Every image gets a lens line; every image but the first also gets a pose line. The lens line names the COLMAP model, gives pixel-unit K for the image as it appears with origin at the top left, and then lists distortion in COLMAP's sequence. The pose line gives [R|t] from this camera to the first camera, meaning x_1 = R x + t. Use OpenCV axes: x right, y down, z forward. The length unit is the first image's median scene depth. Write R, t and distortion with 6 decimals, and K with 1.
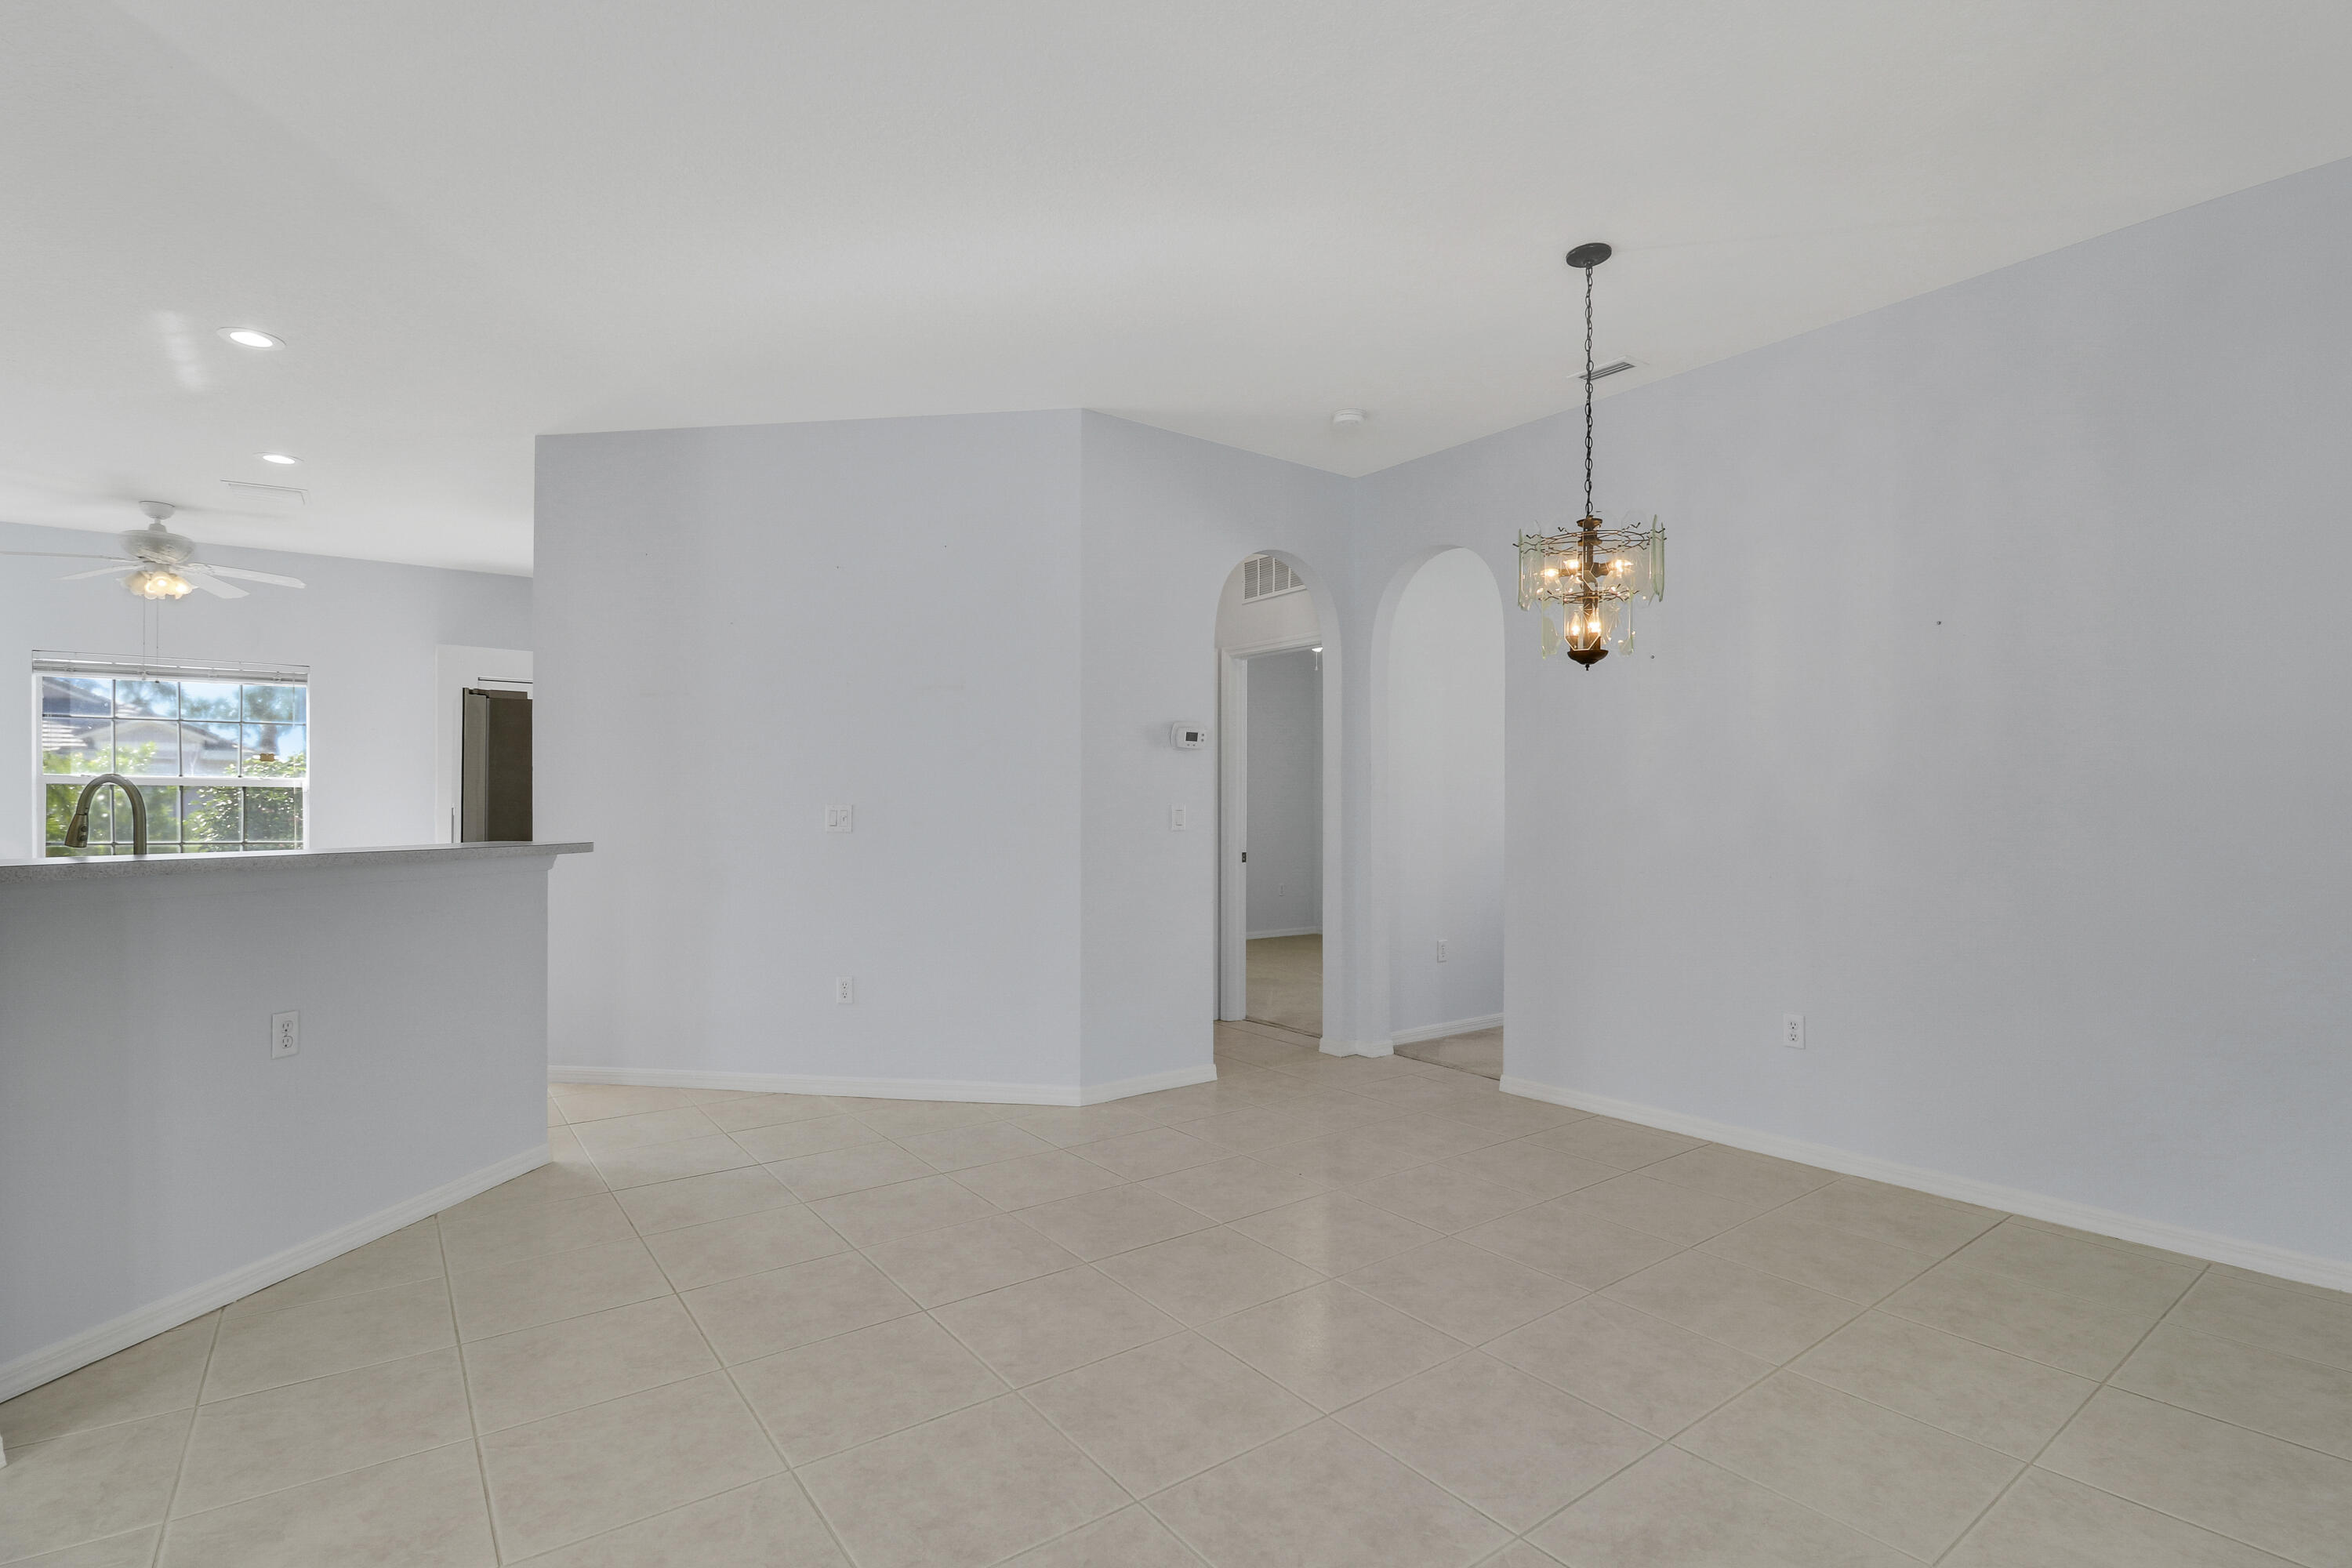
lens RADIAL K [[1113.5, 0, 1198.0], [0, 1113.5, 805.9], [0, 0, 1]] dist [-0.001853, -0.000575]
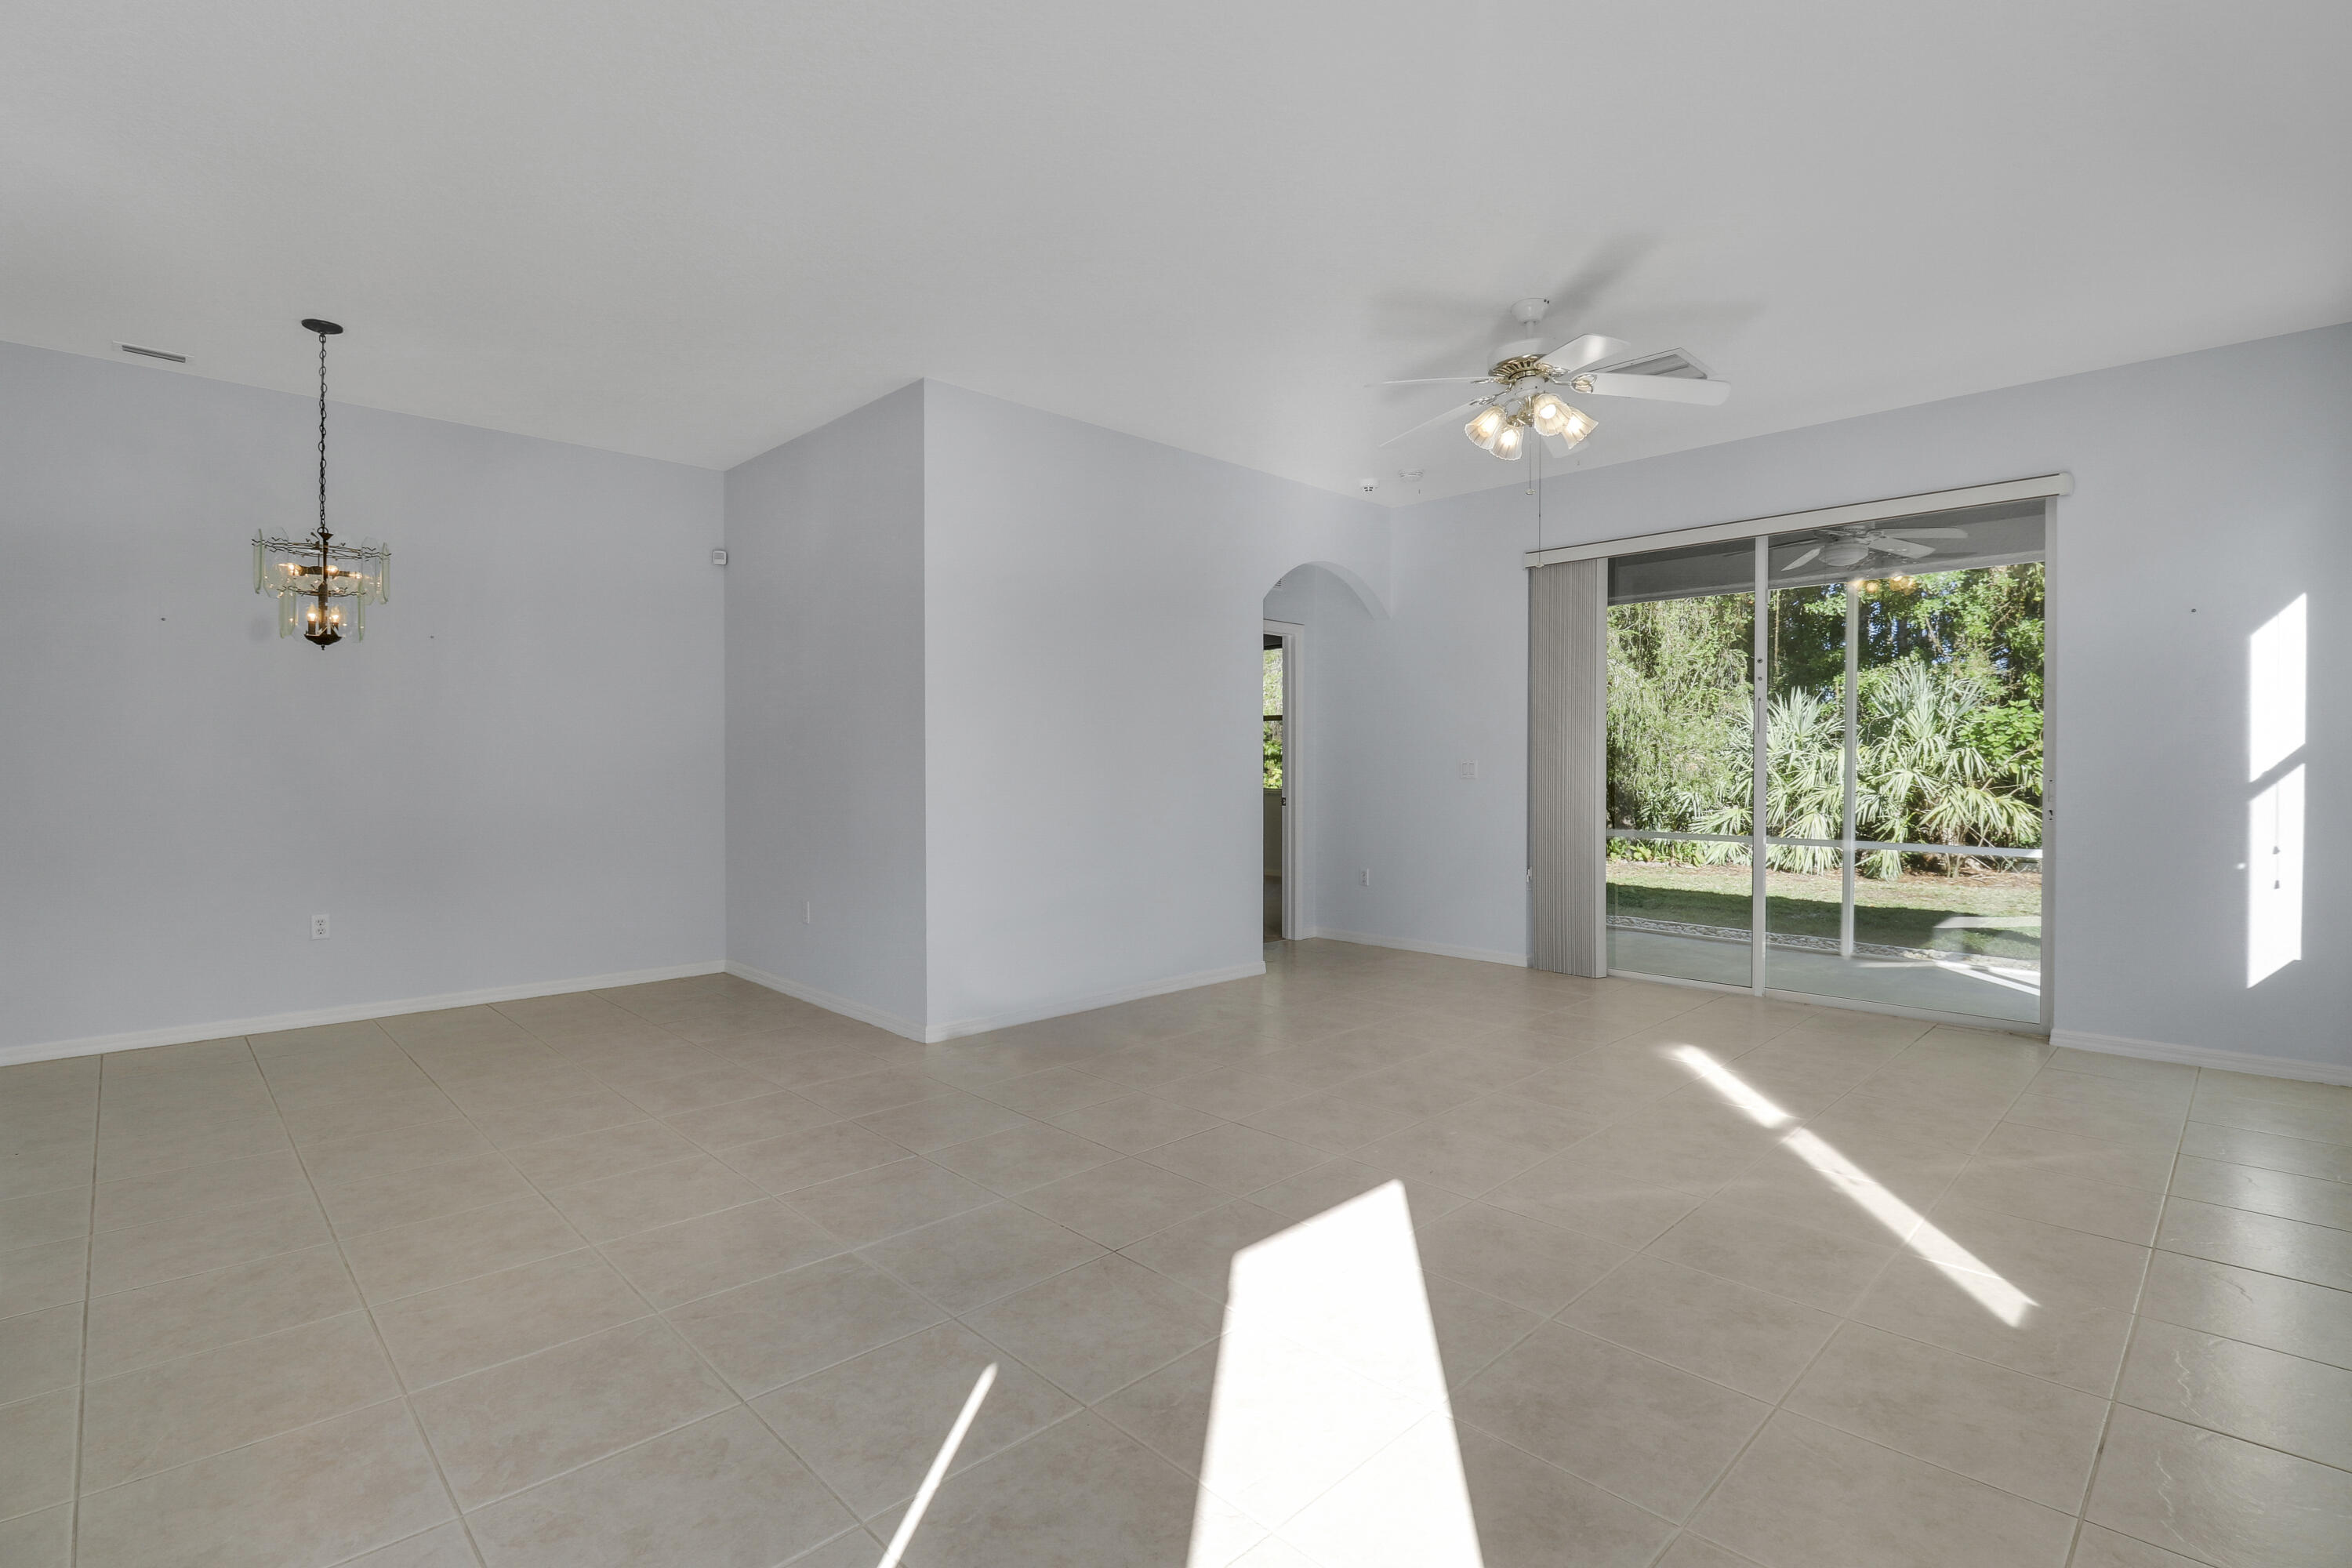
lens RADIAL K [[1082.0, 0, 1199.6], [0, 1082.0, 783.3], [0, 0, 1]] dist [-0.015812, -0.000443]
pose [[-0.133421, -0.019686, 0.990864, -0.657594], [-0.003410, 0.999806, 0.019405, 0.002646], [-0.991054, -0.000790, -0.133462, 0.101805]]
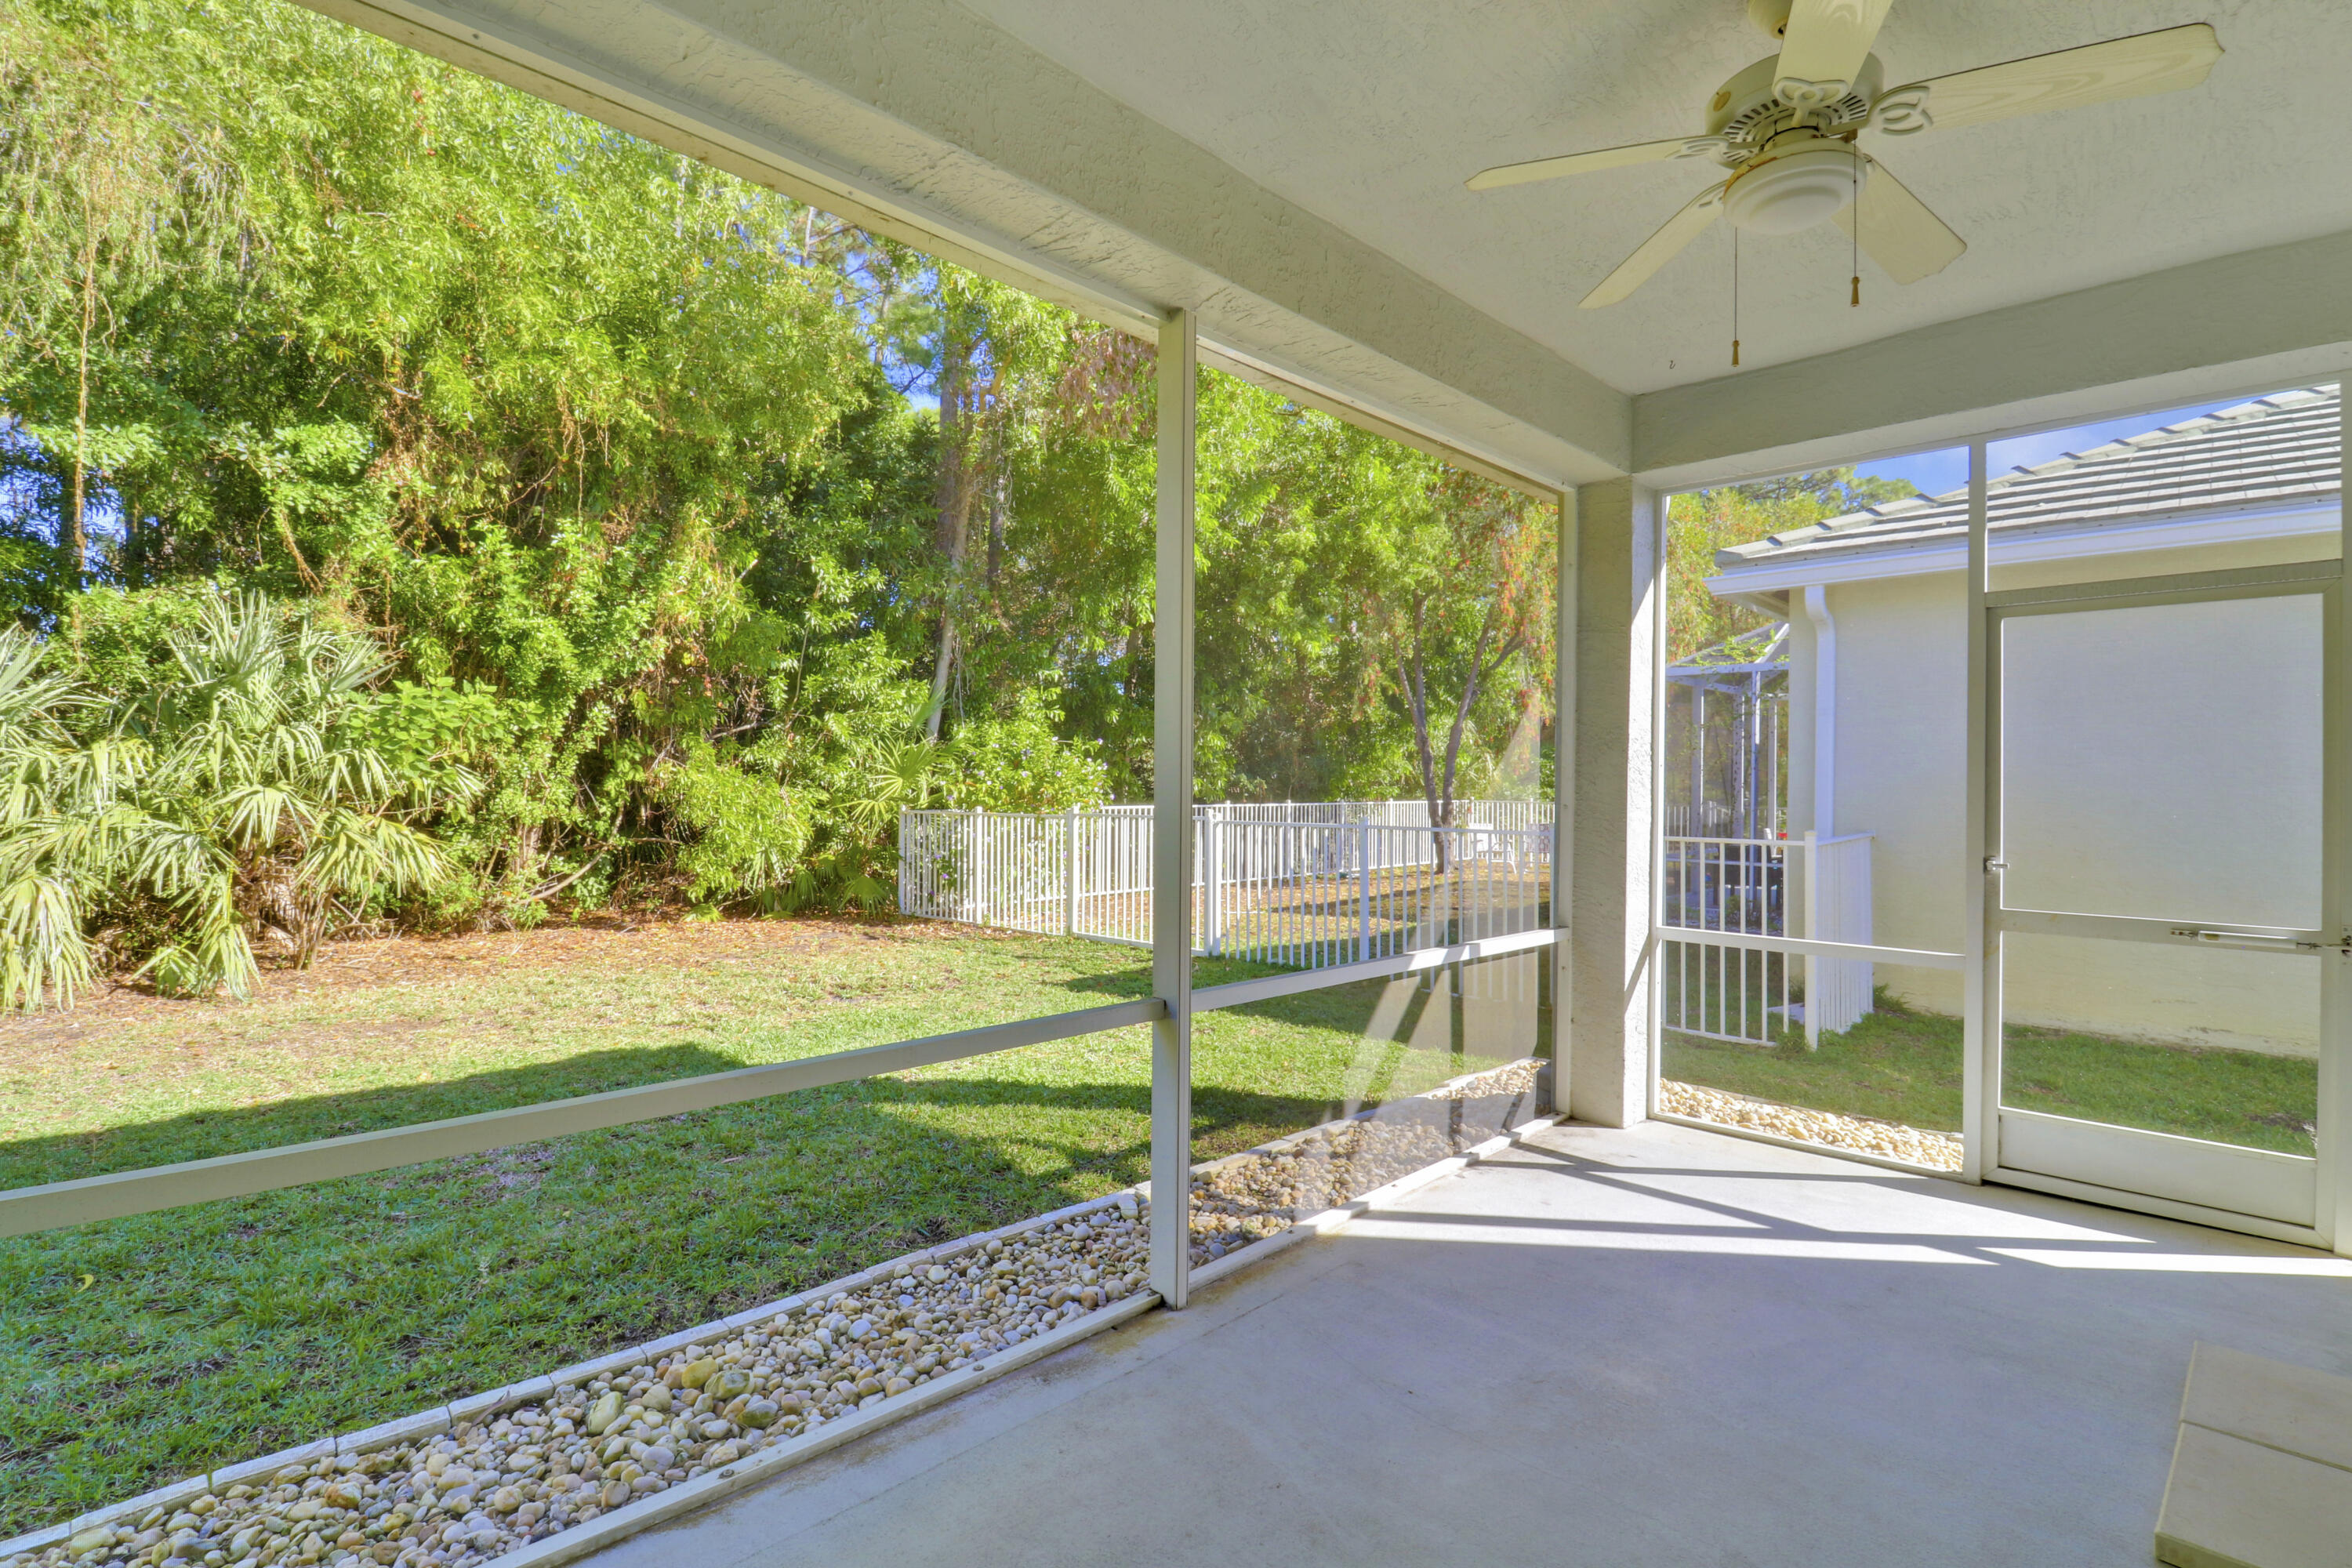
lens RADIAL K [[1082.0, 0, 1199.6], [0, 1082.0, 783.3], [0, 0, 1]] dist [-0.015812, -0.000443]
pose [[-0.990157, -0.013792, -0.139281, 0.820831], [-0.013800, 0.999904, -0.000911, -0.003776], [0.139280, 0.001020, -0.990252, -0.437743]]
